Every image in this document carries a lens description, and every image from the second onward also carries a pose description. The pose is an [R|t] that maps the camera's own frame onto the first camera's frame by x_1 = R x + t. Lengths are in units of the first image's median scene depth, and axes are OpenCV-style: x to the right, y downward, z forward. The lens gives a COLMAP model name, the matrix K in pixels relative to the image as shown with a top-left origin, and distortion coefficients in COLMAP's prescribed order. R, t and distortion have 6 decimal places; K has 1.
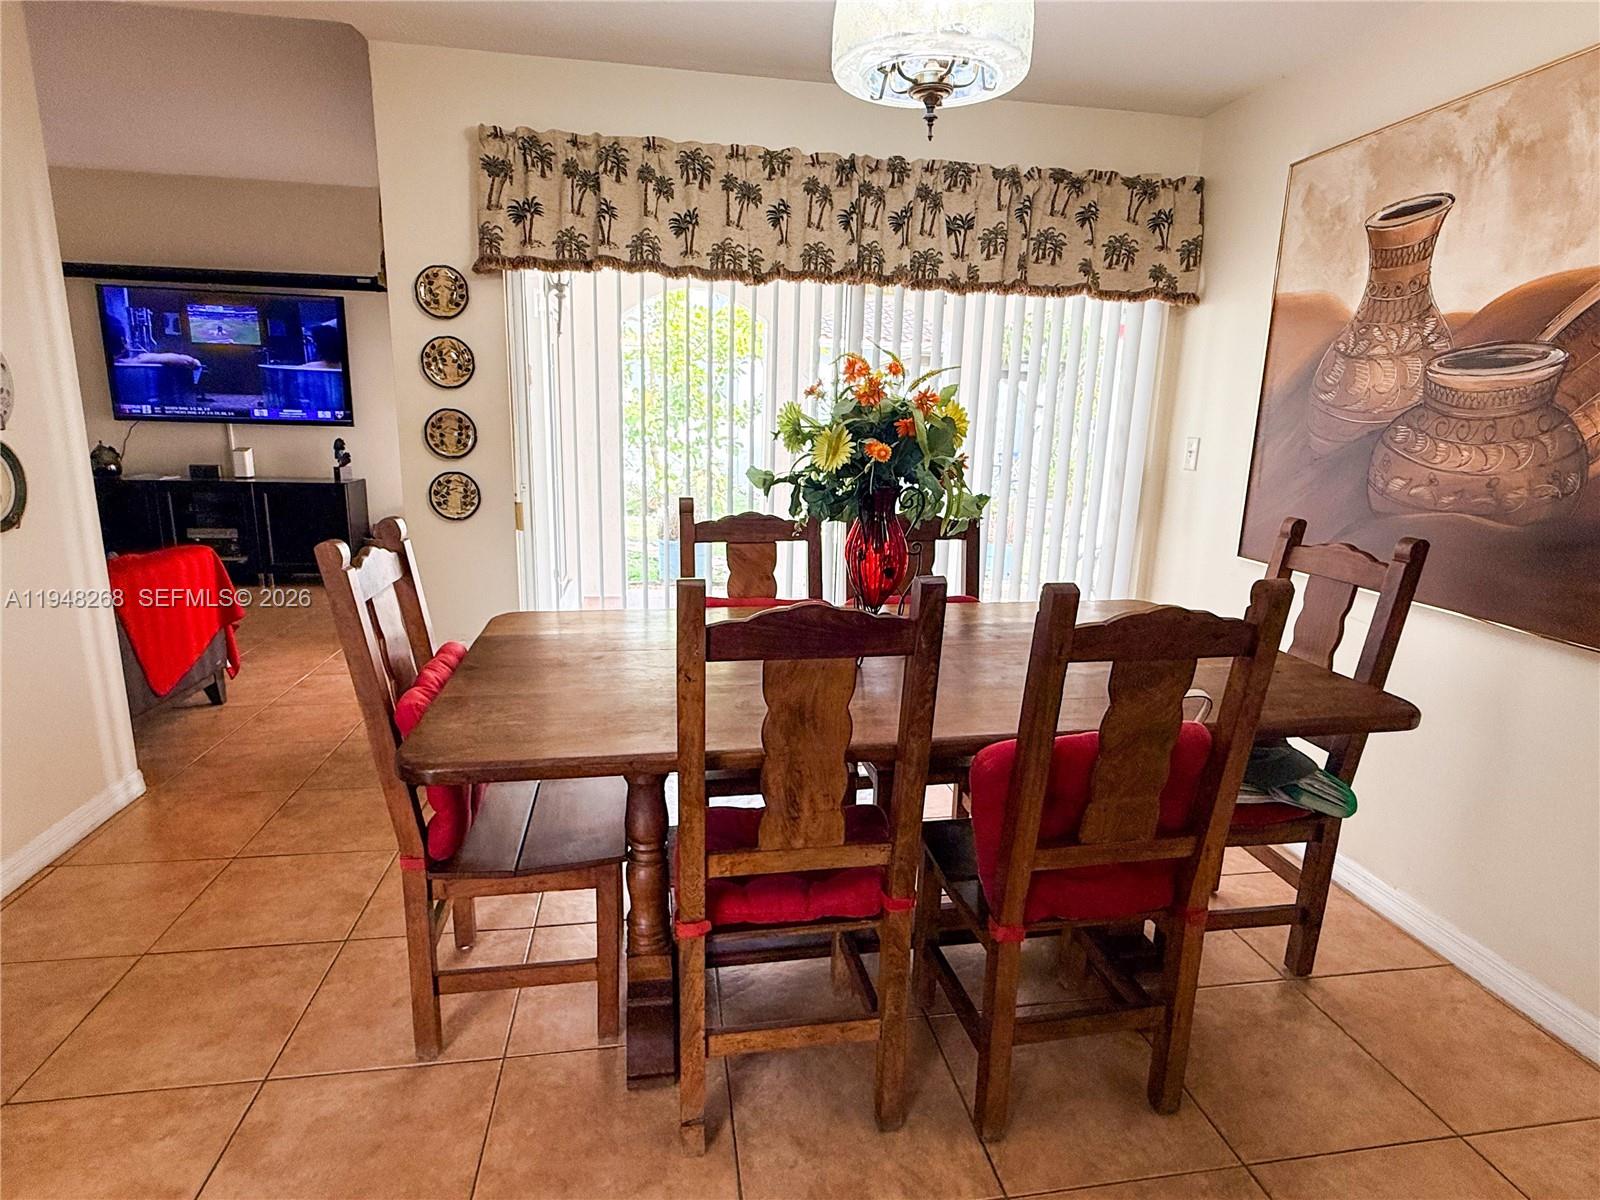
lens RADIAL K [[836.4, 0, 806.8], [0, 836.4, 600.2], [0, 0, 1]] dist [0.000102, 0.000033]
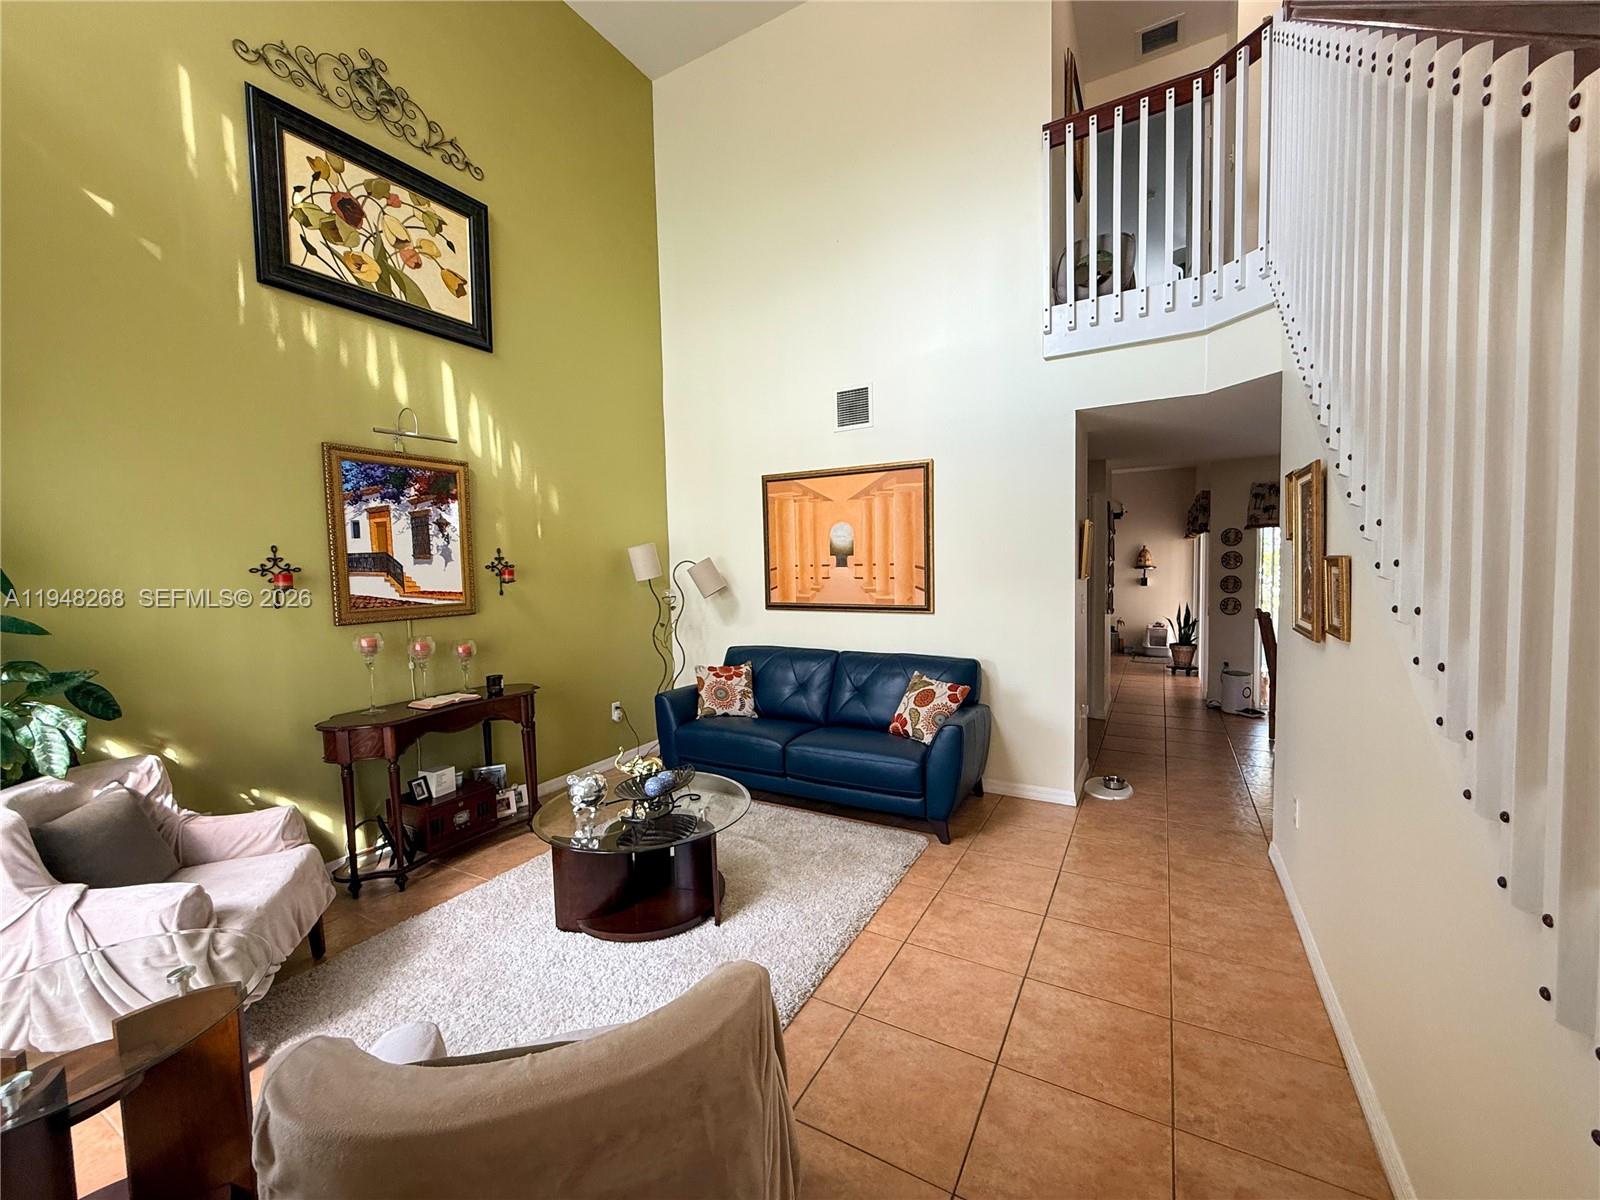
lens RADIAL K [[640.0, 0, 802.0], [0, 640.0, 600.0], [0, 0, 1]] dist [0.002587, -0.000351]
pose [[0.775764, -0.004948, -0.631004, -0.188785], [-0.096853, 0.987187, -0.126812, 0.282085], [0.623547, 0.159491, 0.765345, -1.630198]]
